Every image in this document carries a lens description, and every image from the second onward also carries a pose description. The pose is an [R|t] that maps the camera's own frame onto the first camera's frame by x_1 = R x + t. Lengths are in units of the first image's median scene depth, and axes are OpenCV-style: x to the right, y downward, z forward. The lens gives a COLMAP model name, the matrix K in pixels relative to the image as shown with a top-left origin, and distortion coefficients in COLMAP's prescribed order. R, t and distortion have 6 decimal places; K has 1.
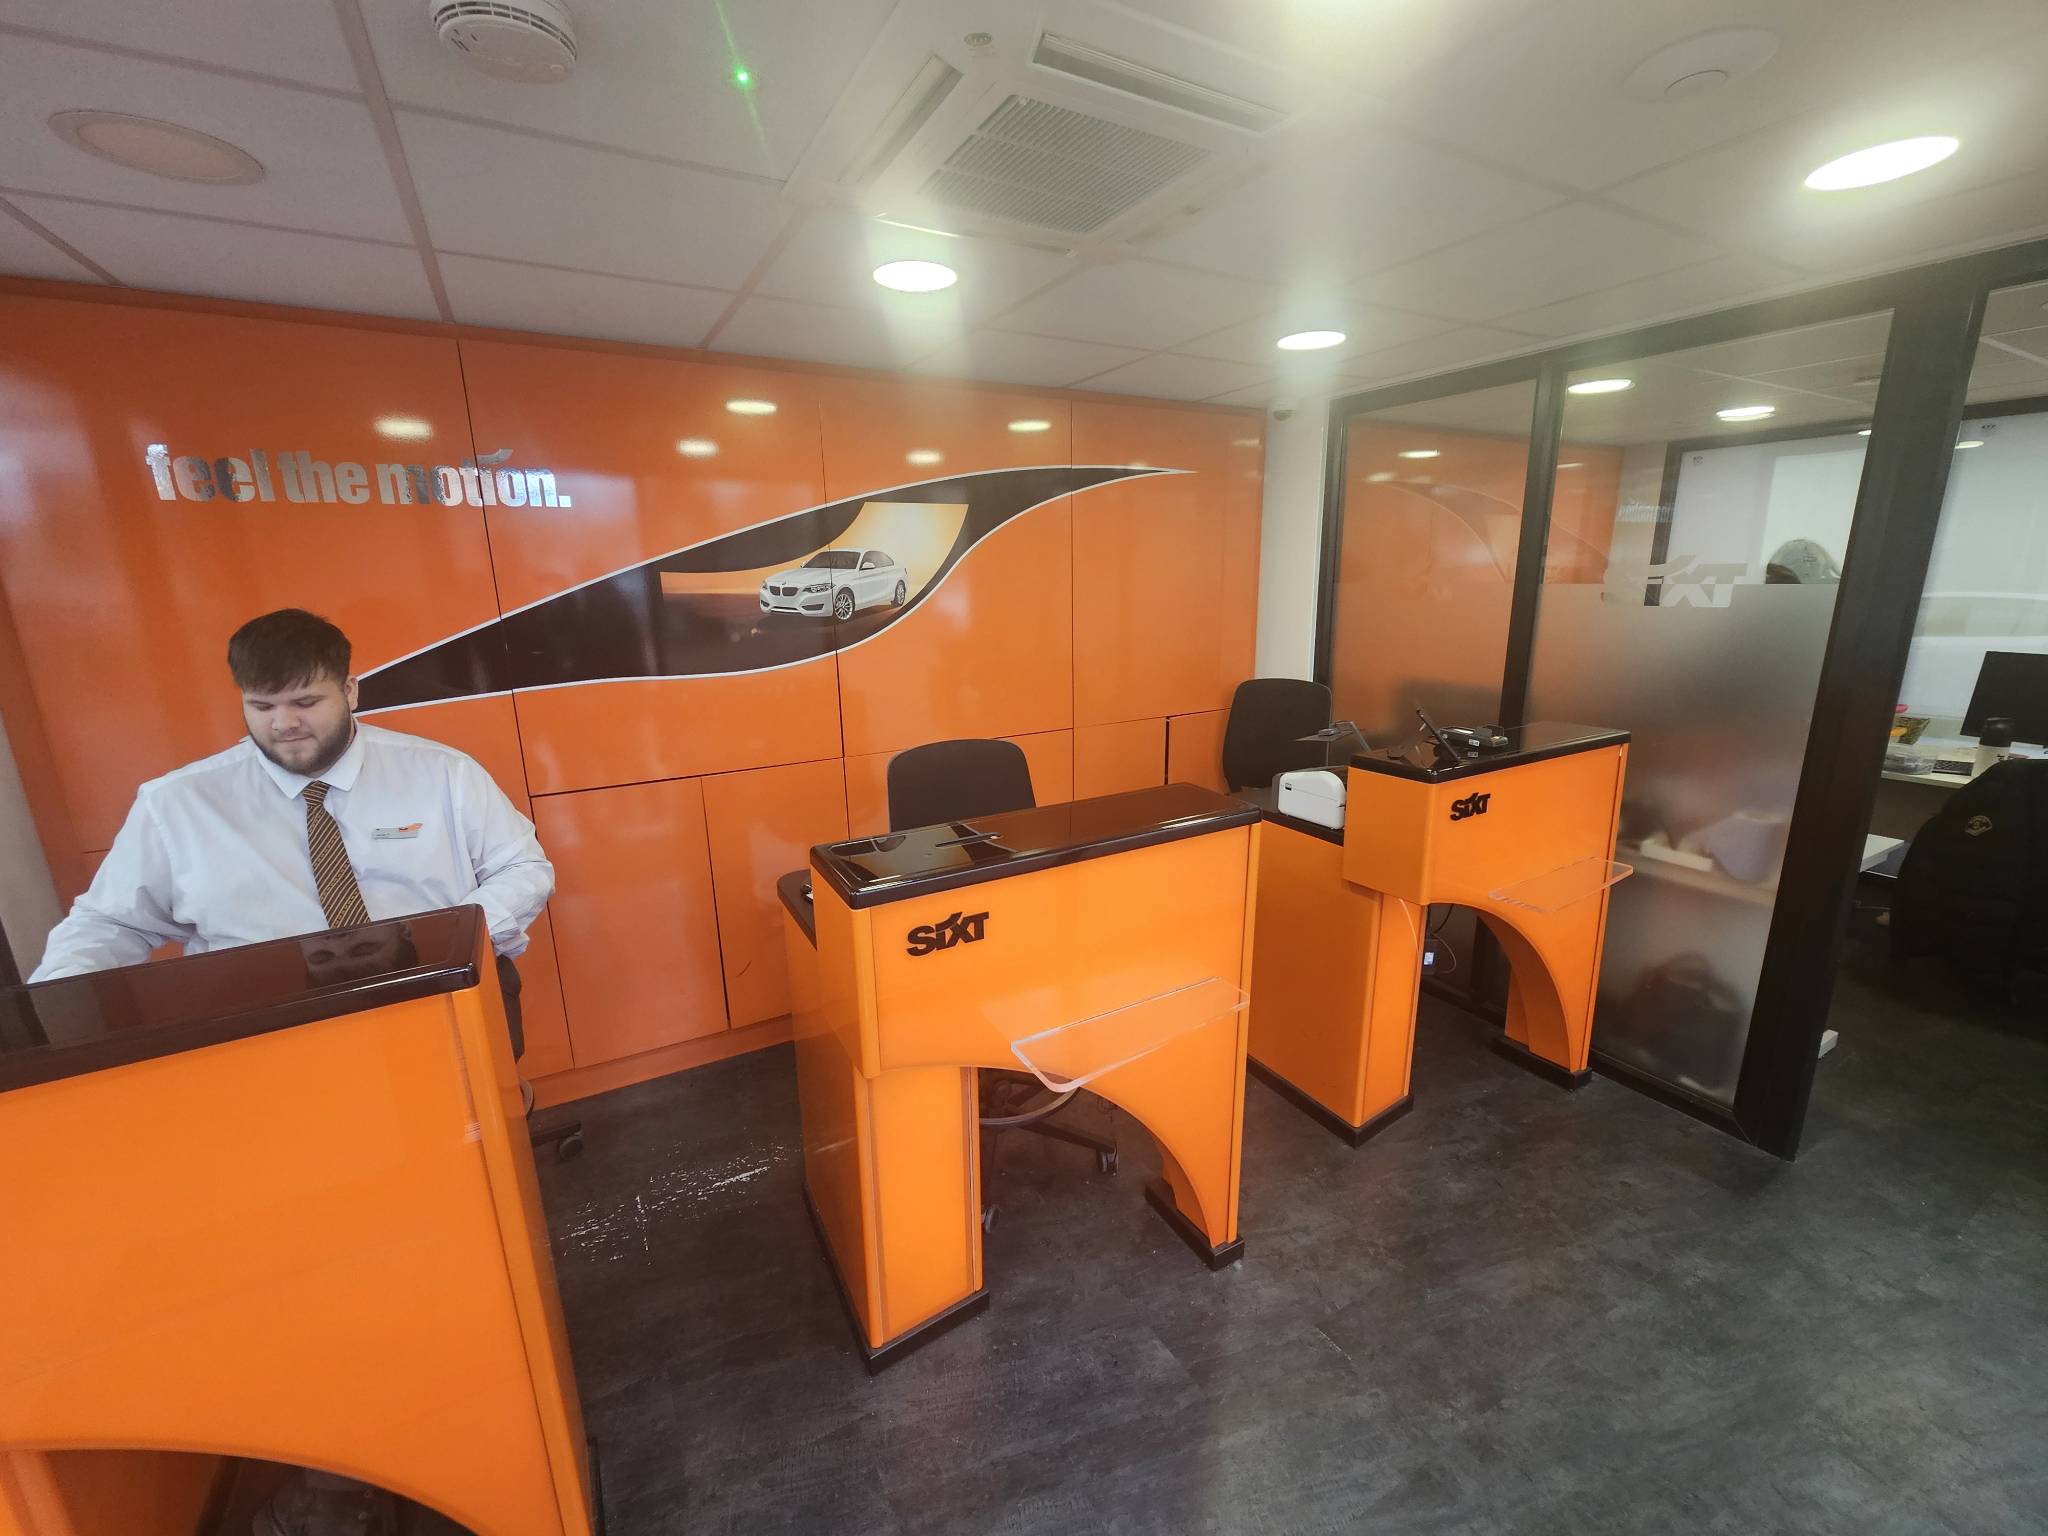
lens RADIAL K [[829.1, 0, 1024.0], [0, 829.1, 768.0], [0, 0, 1]] dist [-0.000548, -0.000038]
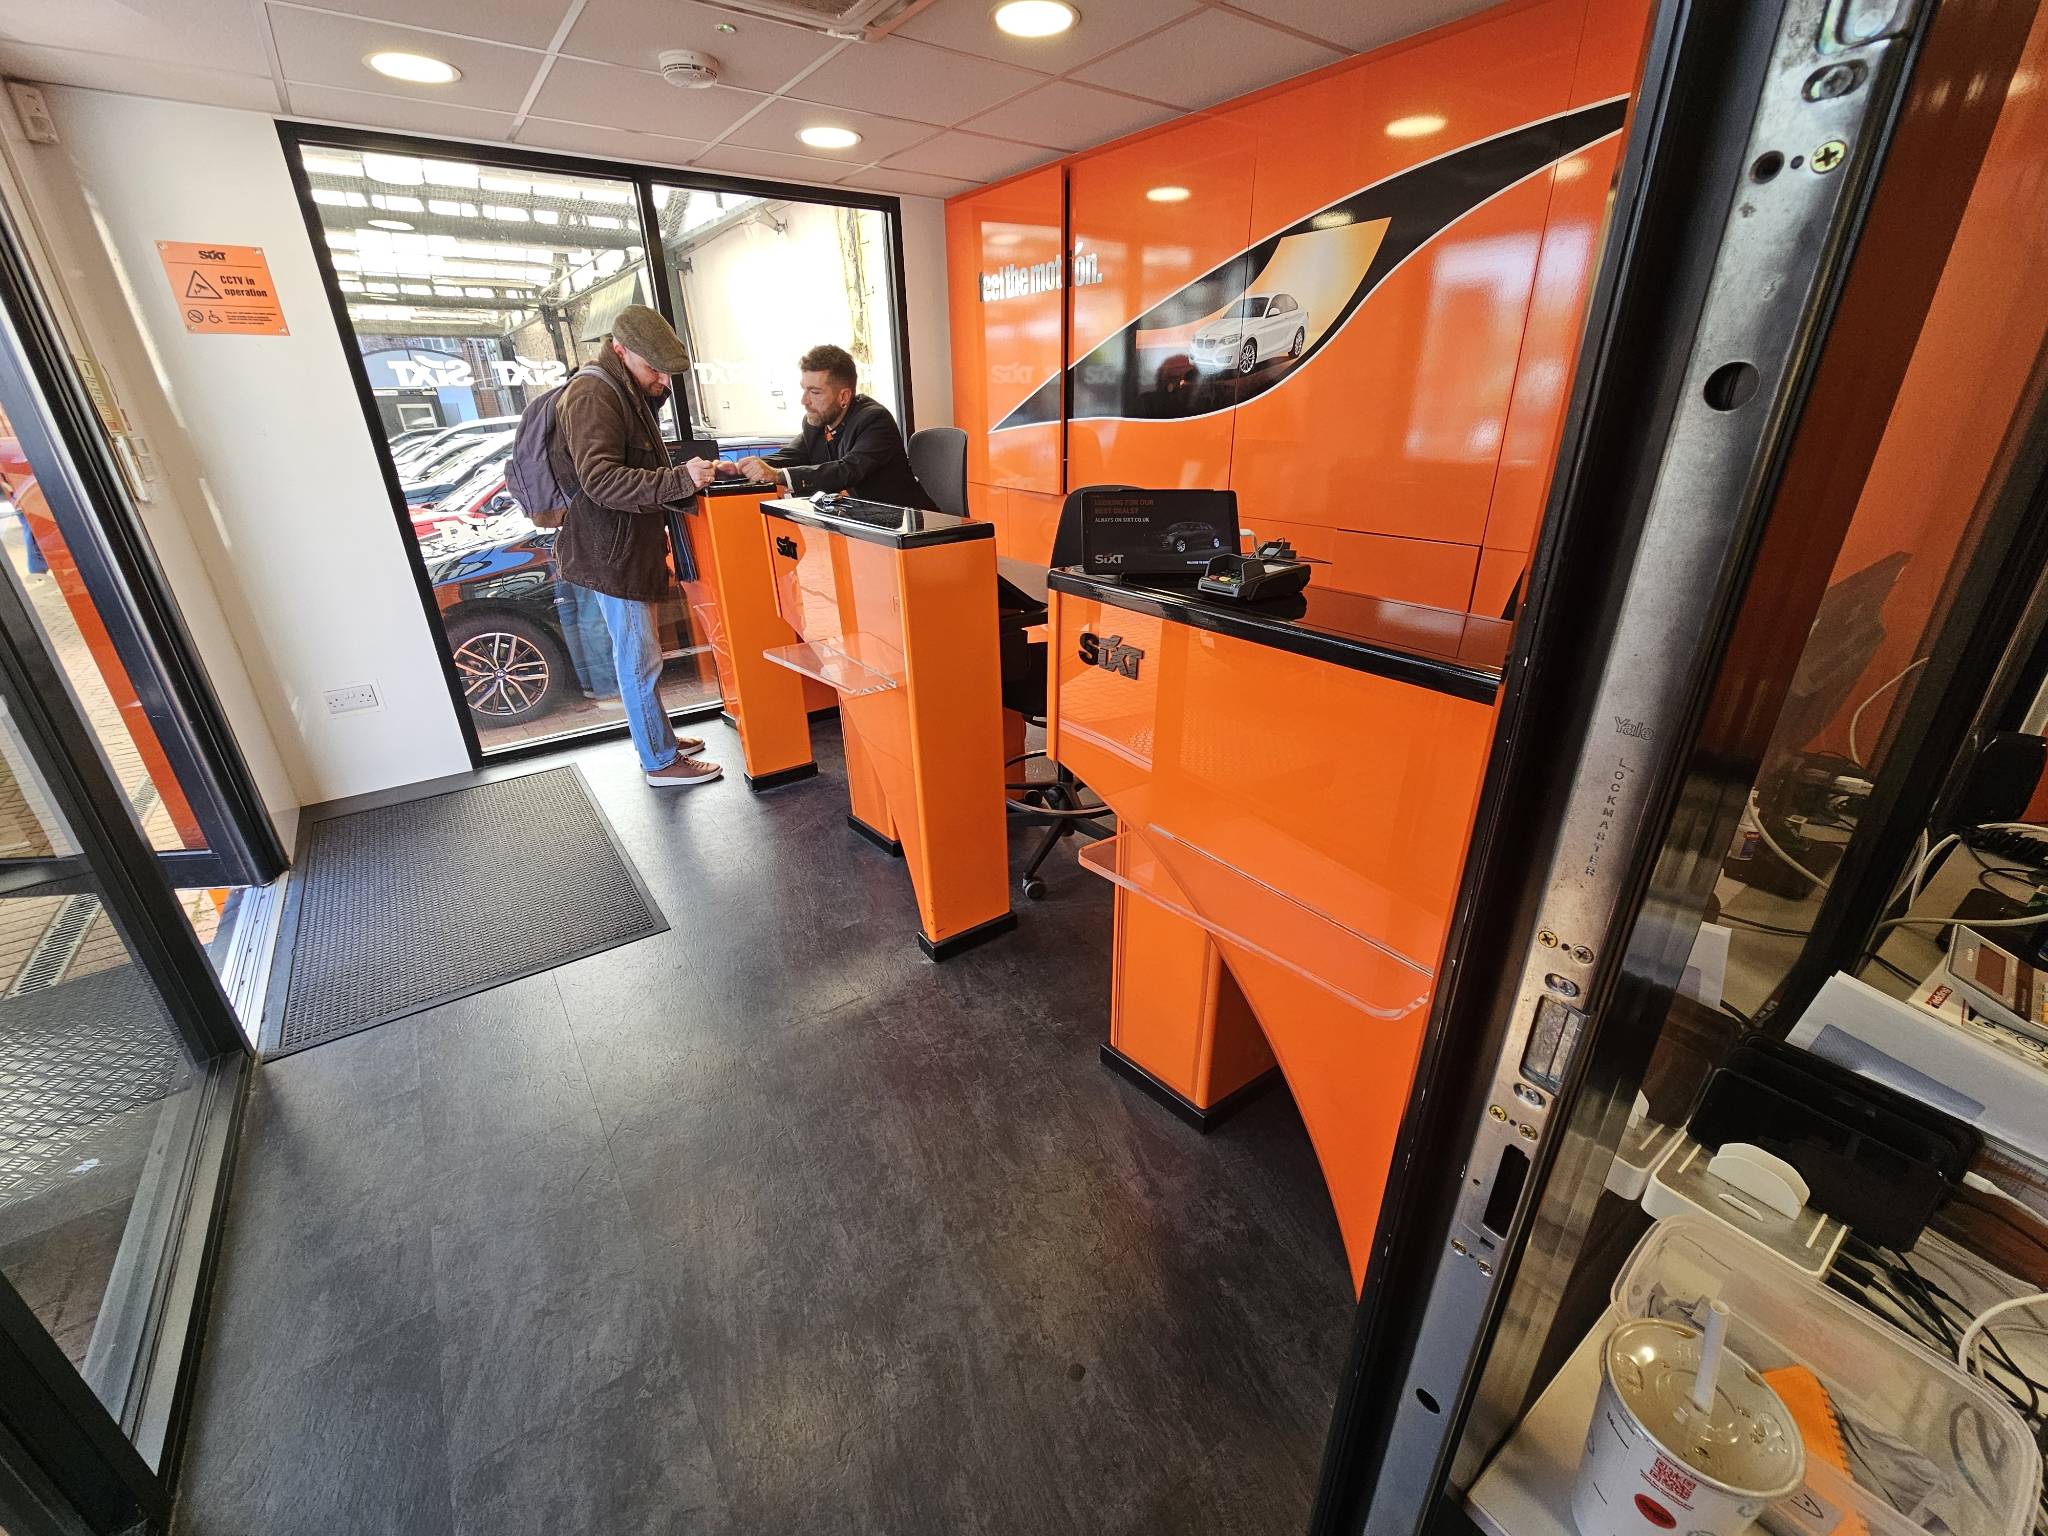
lens RADIAL K [[829.1, 0, 1024.0], [0, 829.1, 768.0], [0, 0, 1]] dist [-0.000548, -0.000038]
pose [[0.057194, 0.414853, -0.908089, 0.894515], [-0.235349, 0.889546, 0.391559, -0.082371], [0.970227, 0.191323, 0.148512, 0.682292]]
